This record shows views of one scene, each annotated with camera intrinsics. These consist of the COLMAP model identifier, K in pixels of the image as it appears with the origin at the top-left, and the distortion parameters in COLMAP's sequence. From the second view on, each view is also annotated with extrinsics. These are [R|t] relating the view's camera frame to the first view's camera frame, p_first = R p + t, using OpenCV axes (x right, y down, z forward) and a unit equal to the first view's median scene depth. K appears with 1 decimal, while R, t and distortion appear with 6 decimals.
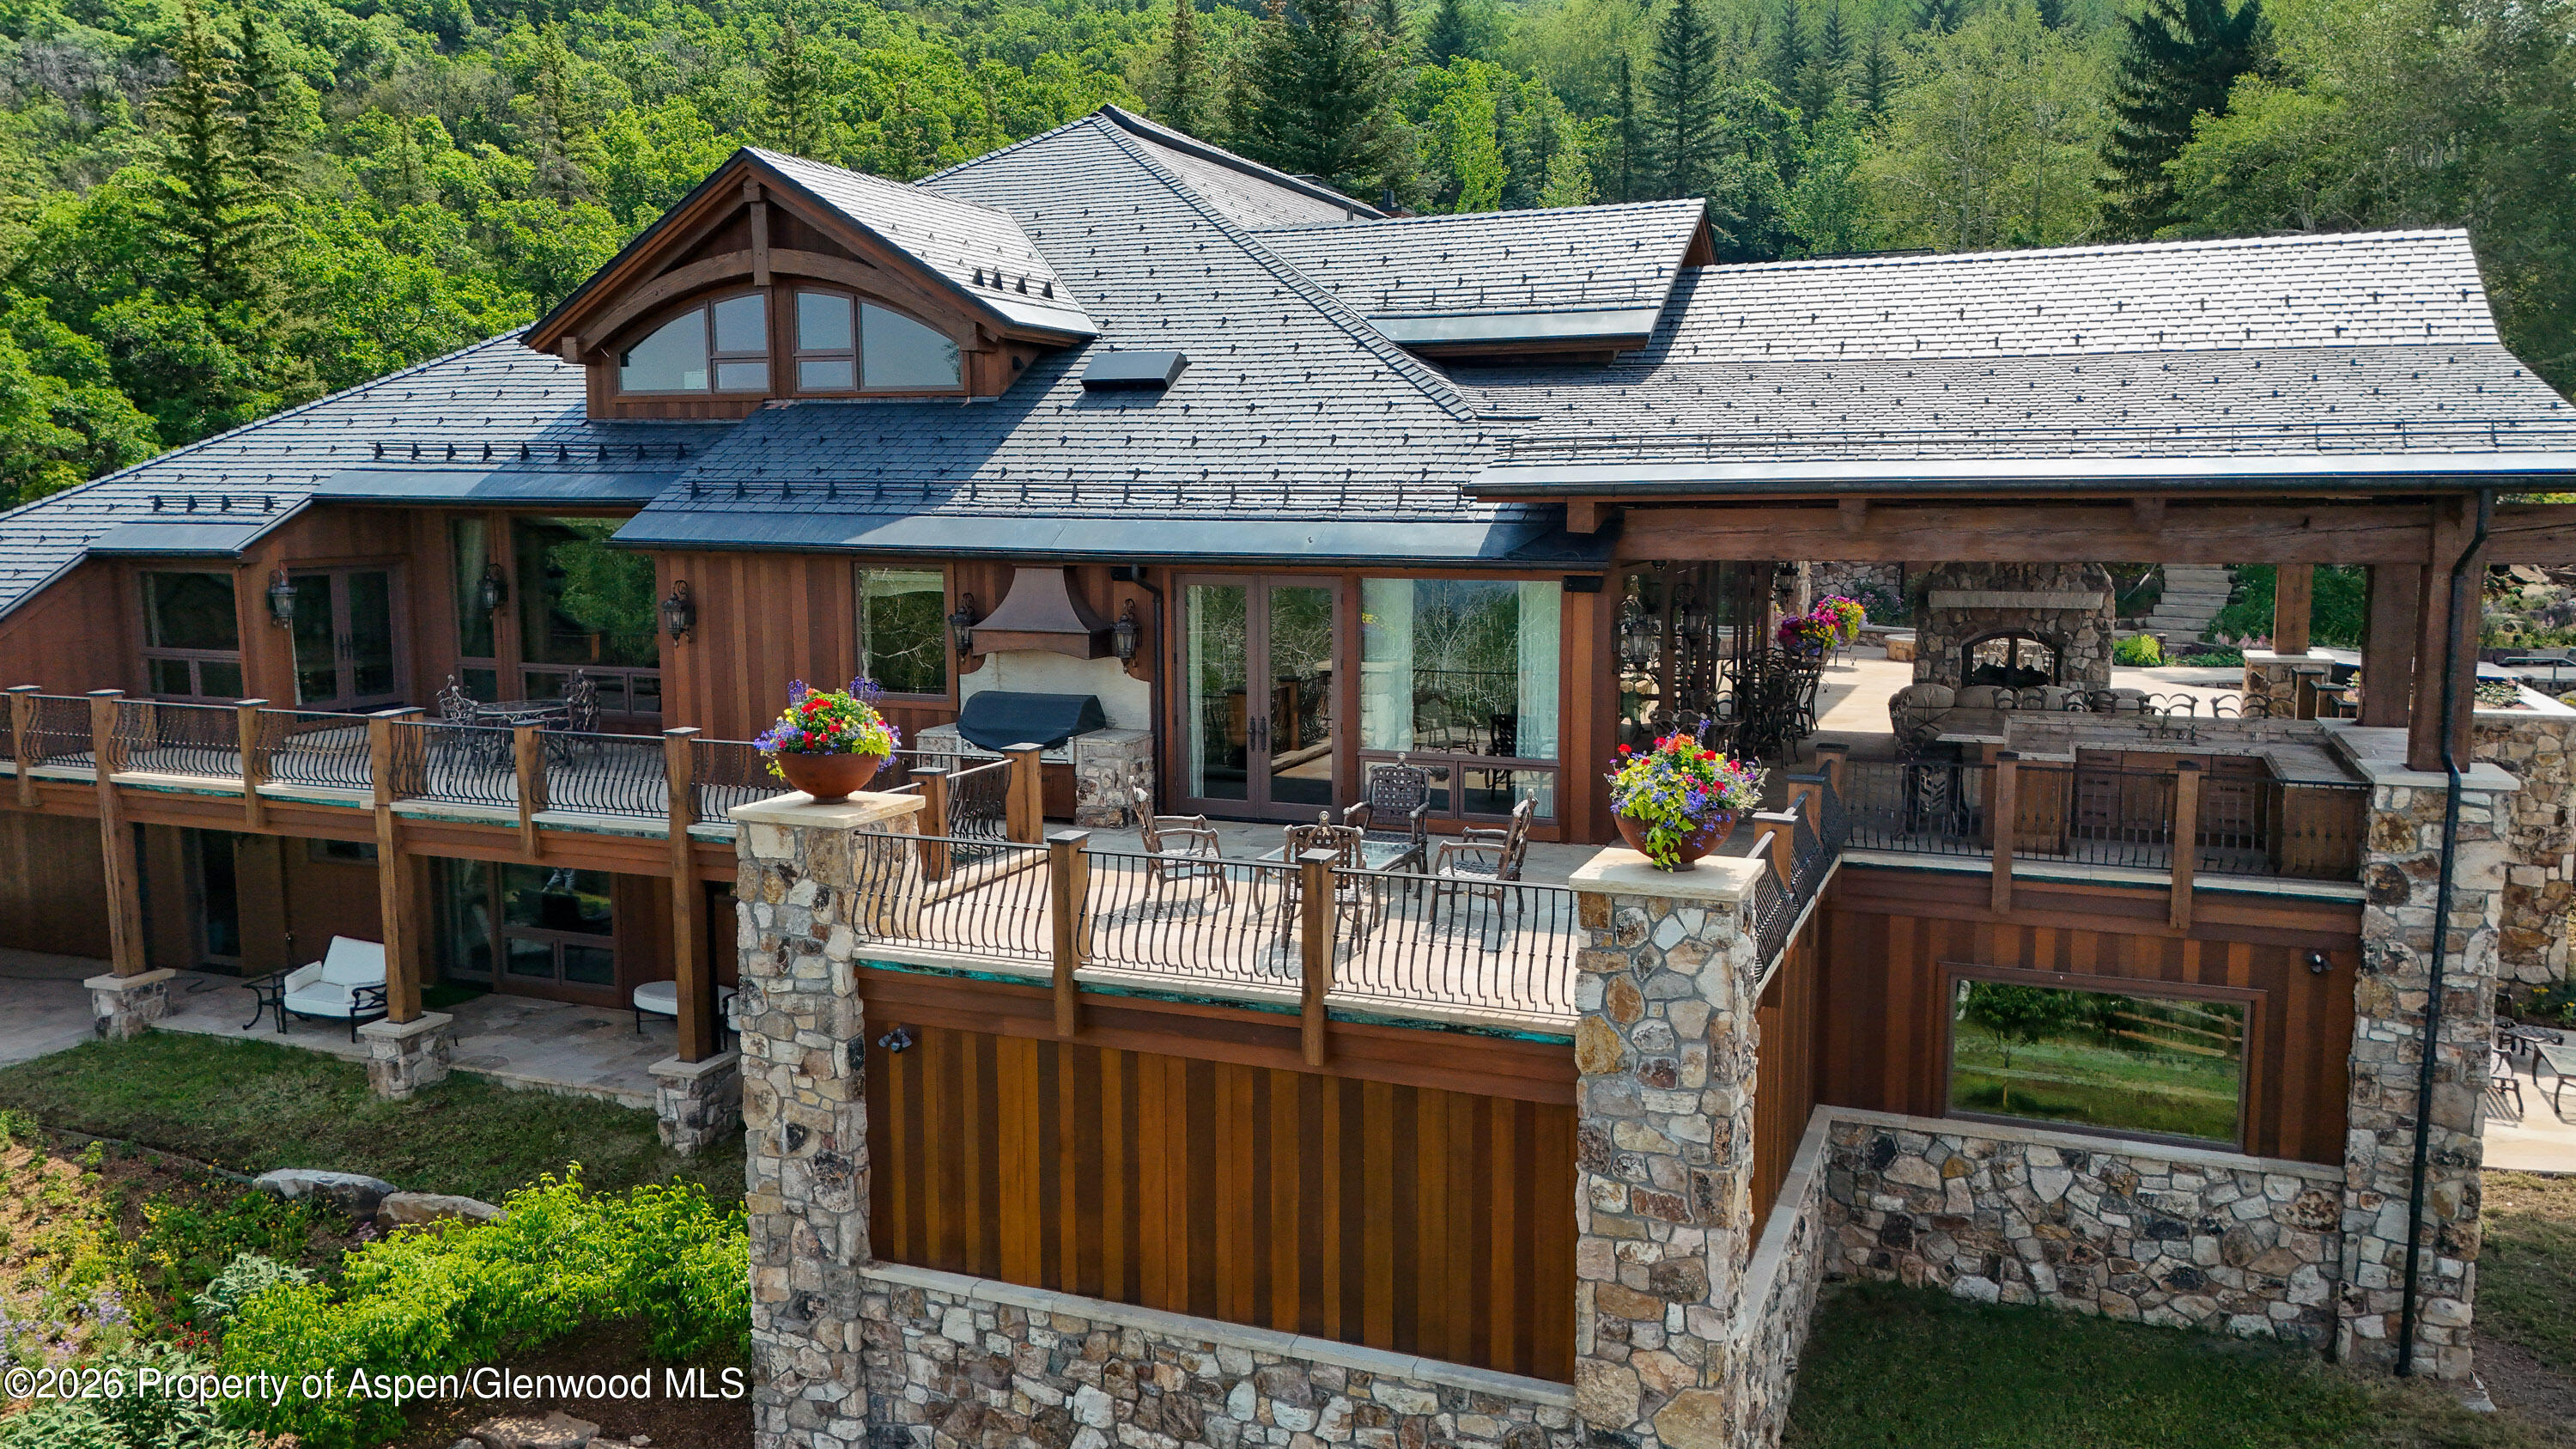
lens RADIAL K [[1893.3, 0, 1299.8], [0, 1893.3, 721.4], [0, 0, 1]] dist [0.072729, -0.067106]
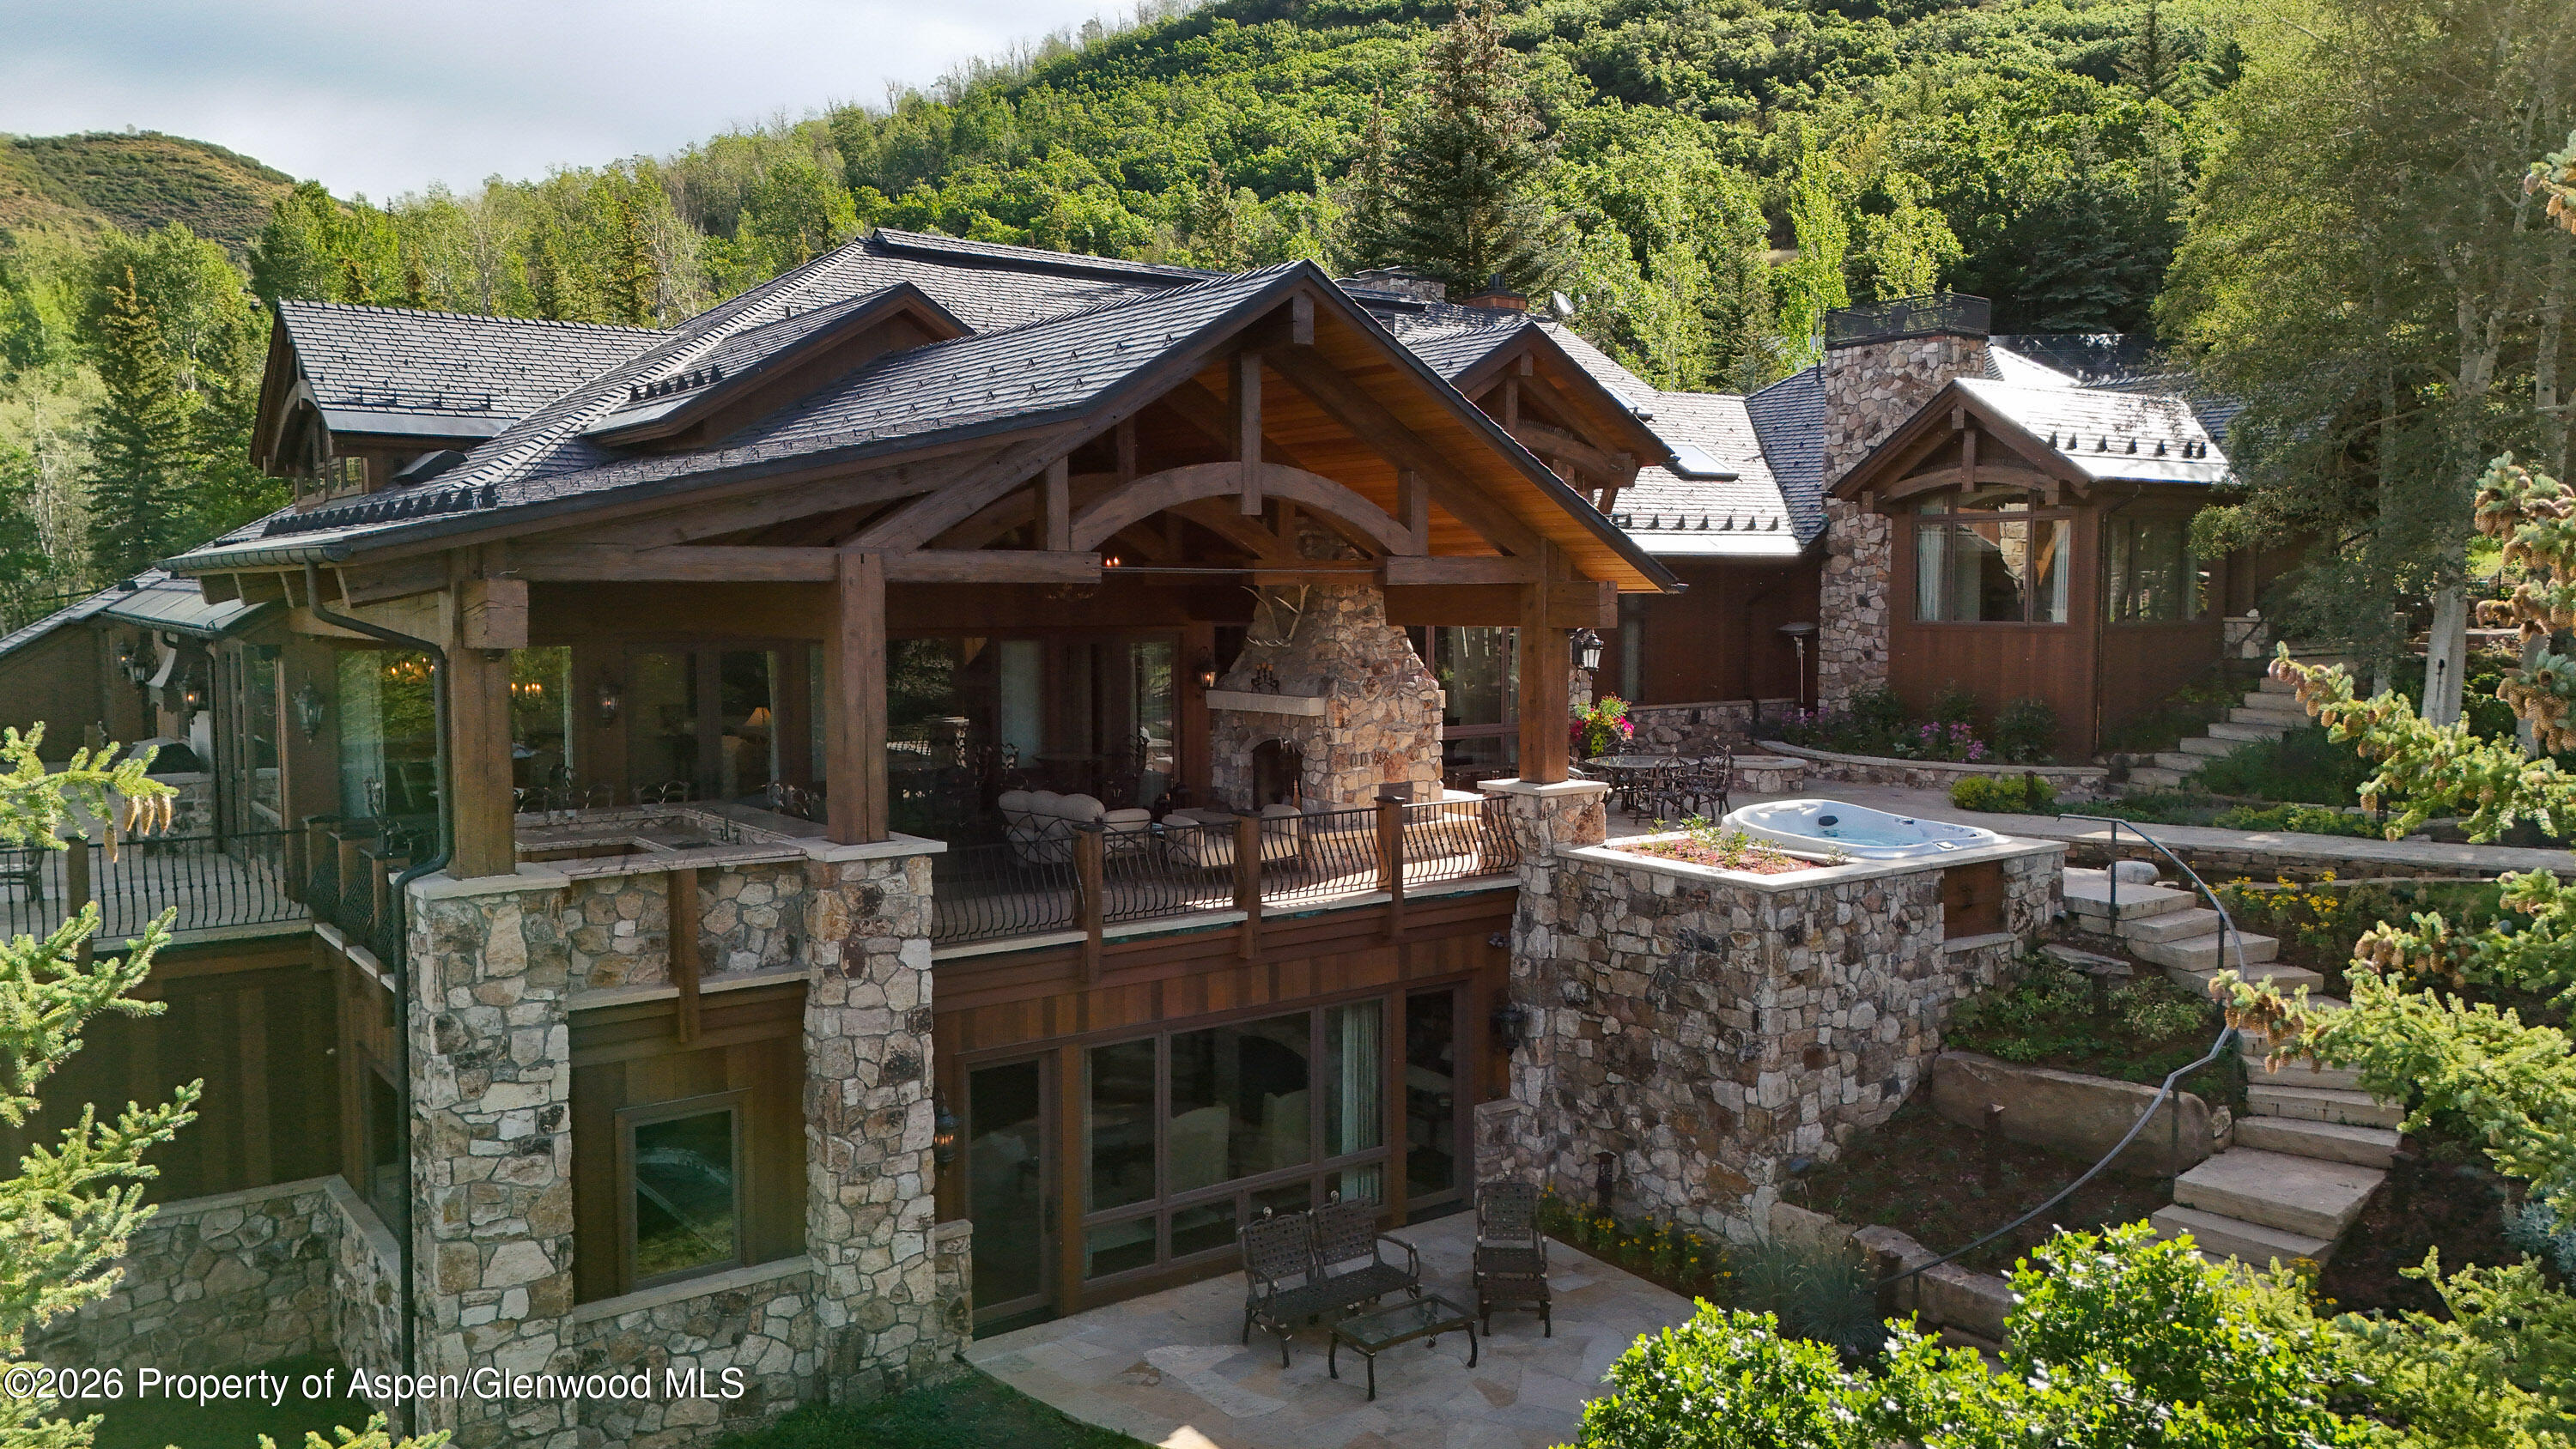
lens RADIAL K [[1892.7, 0, 1299.8], [0, 1892.7, 721.4], [0, 0, 1]] dist [0.072729, -0.067106]
pose [[0.848458, 0.040129, -0.527740, 1.322376], [-0.068942, 0.997006, -0.035027, -0.039820], [0.524754, 0.066102, 0.848684, 0.419653]]
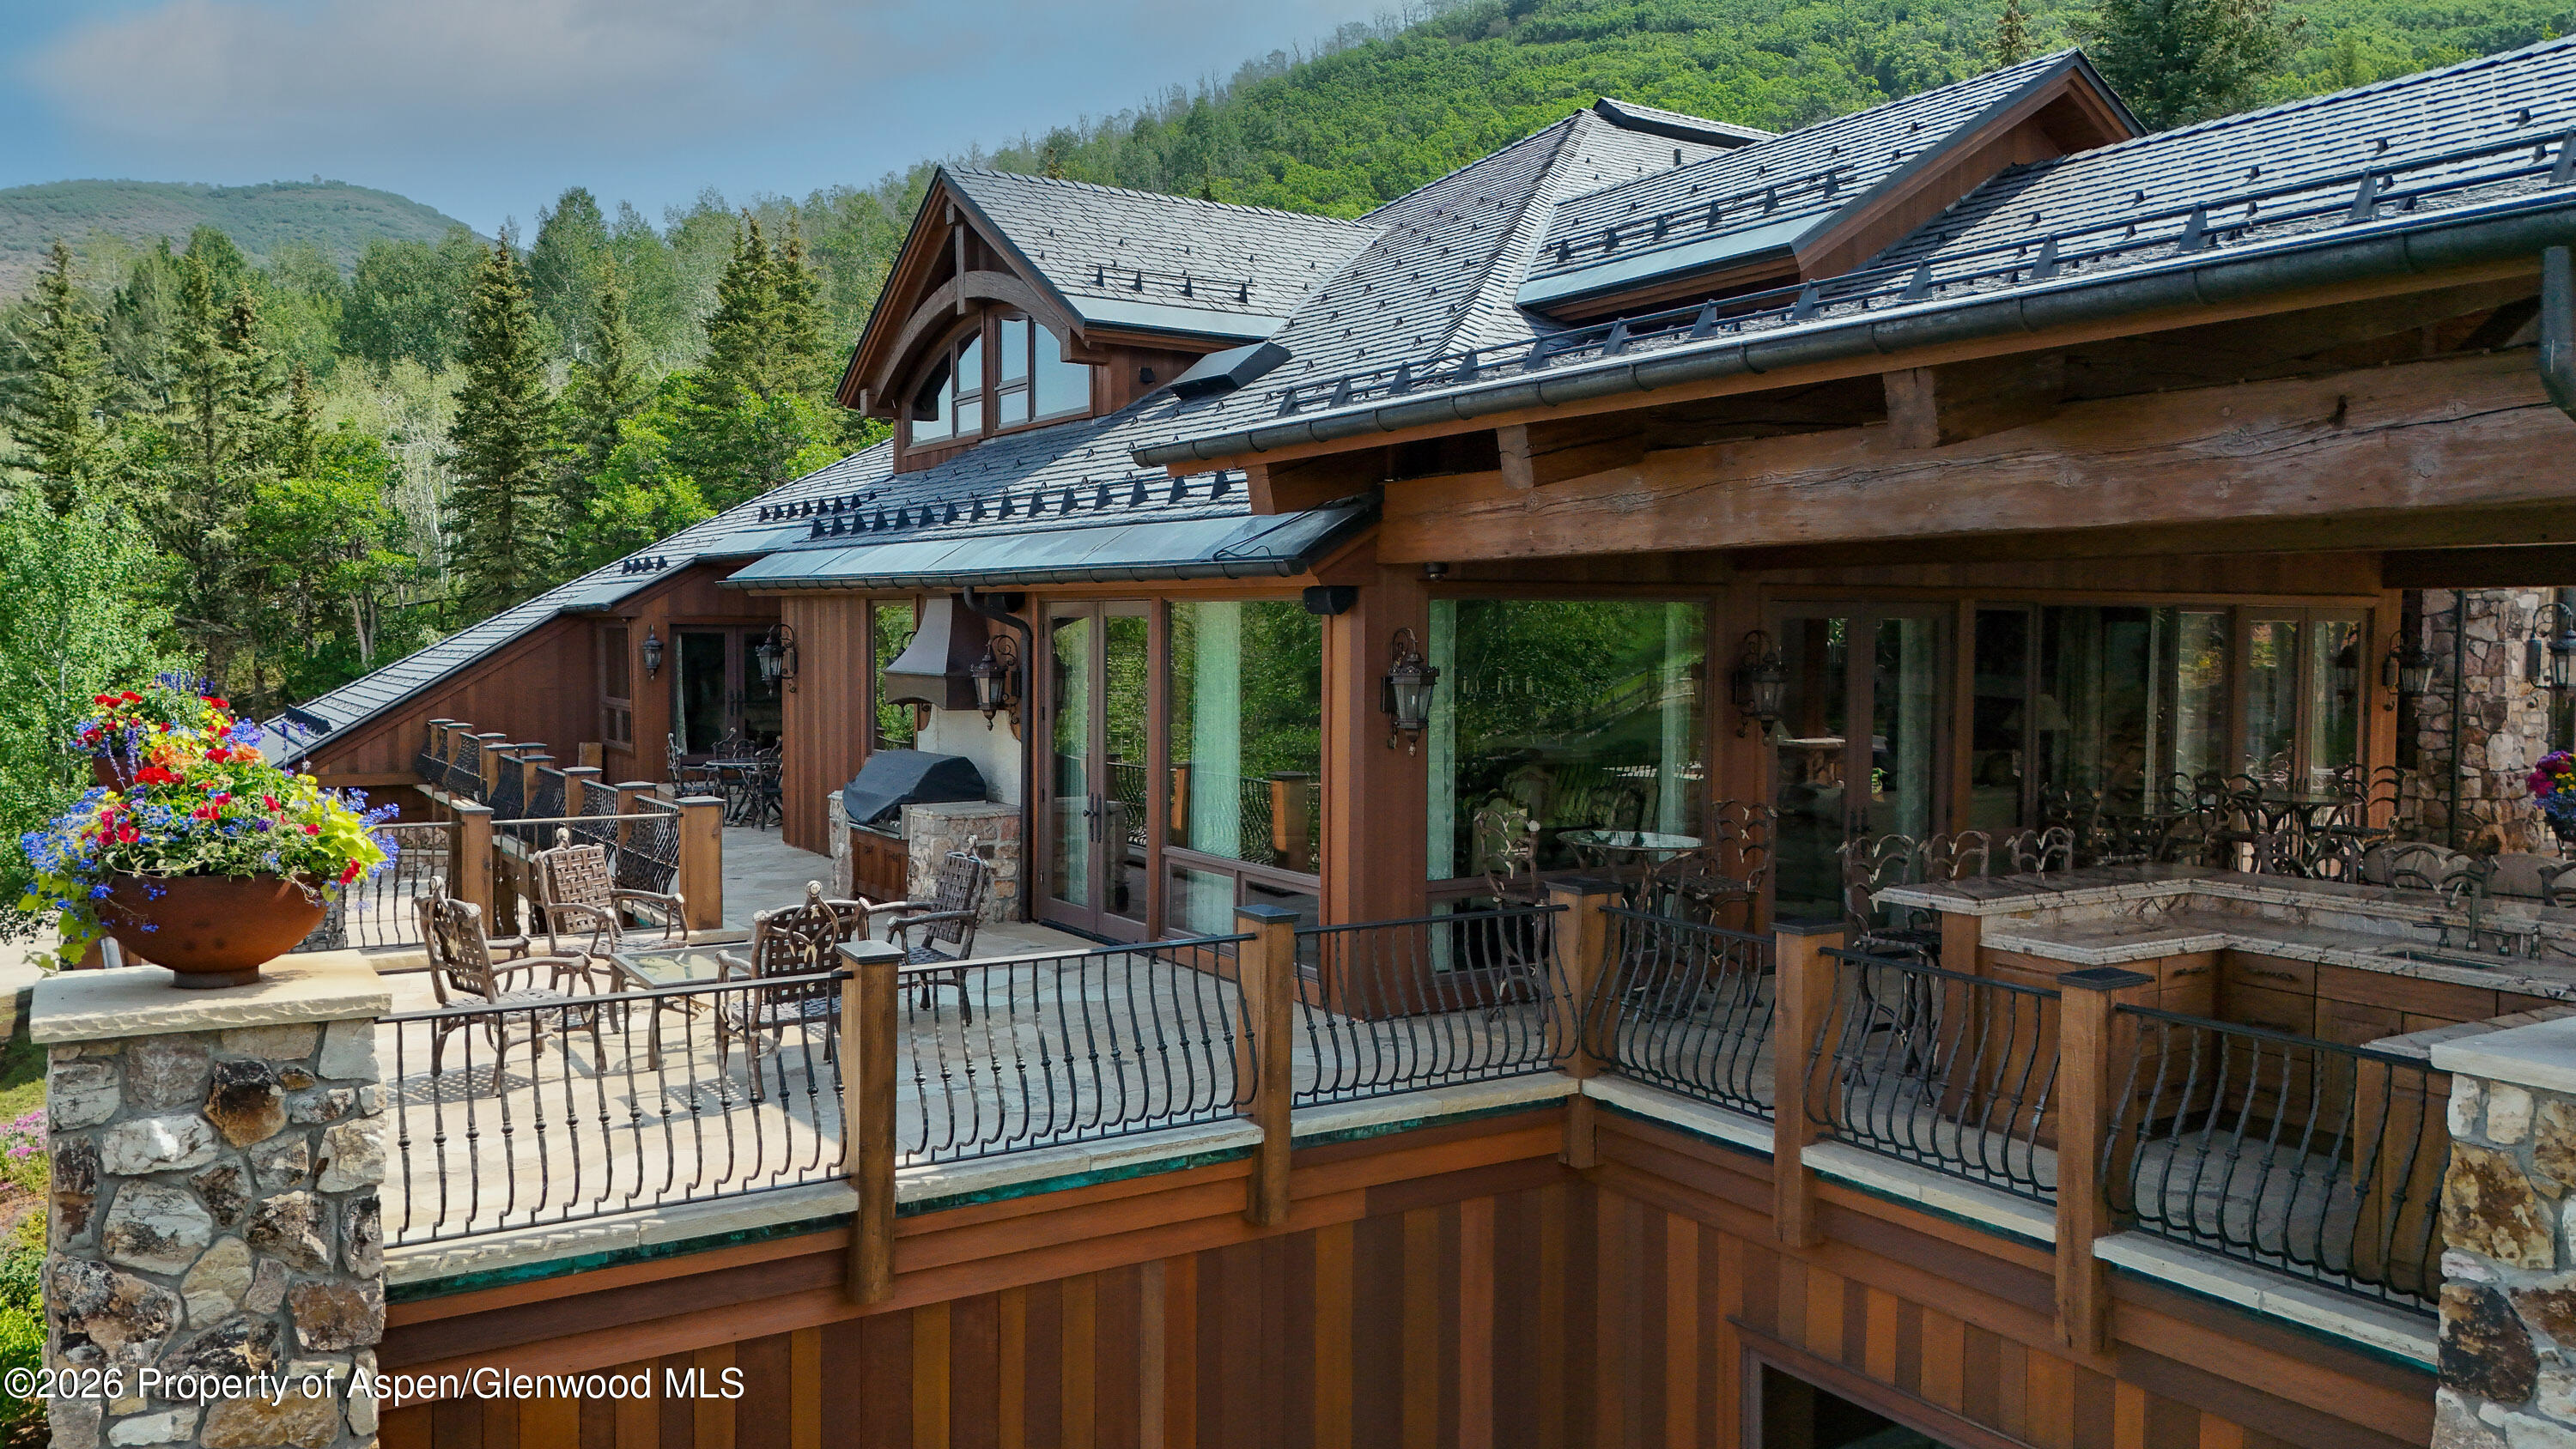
lens RADIAL K [[1927.4, 0, 1293.2], [0, 1927.4, 719.4], [0, 0, 1]] dist [0.069306, -0.066388]
pose [[0.807315, 0.035261, -0.589067, 0.566856], [-0.083722, 0.994960, -0.055185, 0.003852], [0.584152, 0.093870, 0.806198, 0.514441]]
